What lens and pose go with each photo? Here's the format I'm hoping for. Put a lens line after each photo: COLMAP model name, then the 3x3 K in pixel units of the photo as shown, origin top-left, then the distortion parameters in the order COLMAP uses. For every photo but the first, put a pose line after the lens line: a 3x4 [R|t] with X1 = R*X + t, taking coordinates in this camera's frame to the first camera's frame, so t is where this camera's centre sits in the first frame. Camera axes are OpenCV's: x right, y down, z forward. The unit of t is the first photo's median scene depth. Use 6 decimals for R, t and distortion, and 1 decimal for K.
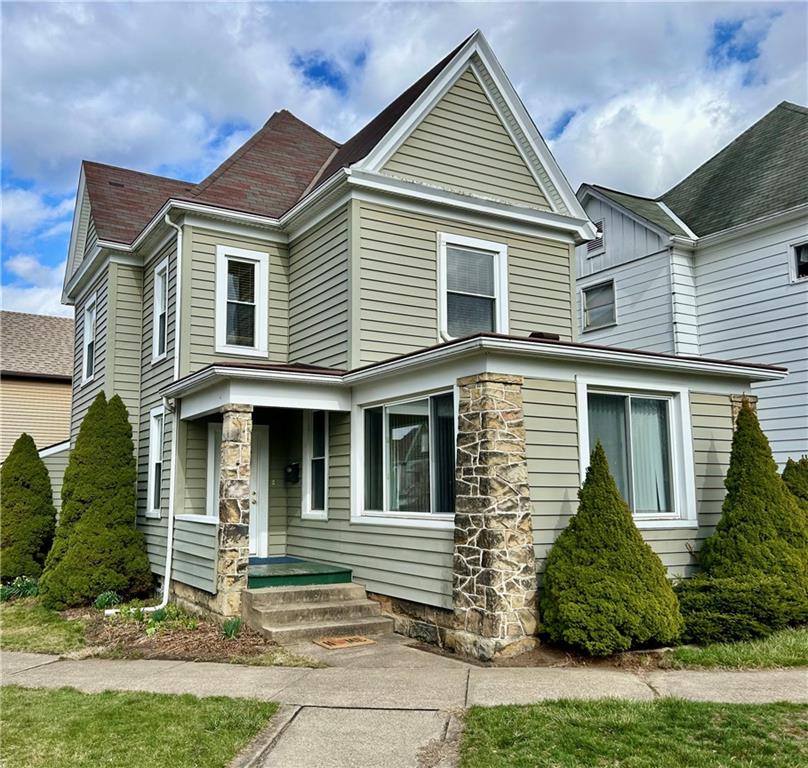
lens RADIAL K [[714.7, 0, 404.1], [0, 714.7, 388.7], [0, 0, 1]] dist [-0.002312, 0.000335]
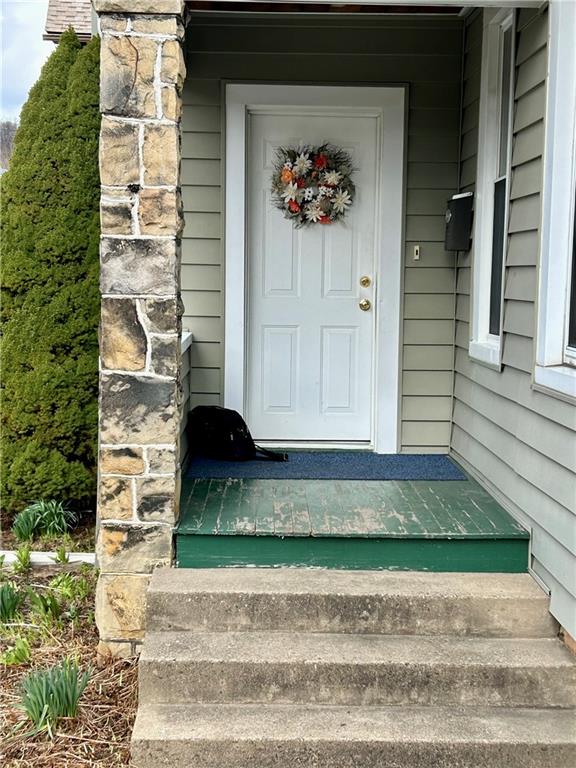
lens RADIAL K [[1303.5, 0, 290.1], [0, 1303.5, 415.9], [0, 0, 1]] dist [0.172200, 0.000000]
pose [[0.869662, 0.071660, -0.488418, 0.124363], [0.051111, 0.971019, 0.233473, 0.073600], [0.490994, -0.228006, 0.840796, 0.541119]]
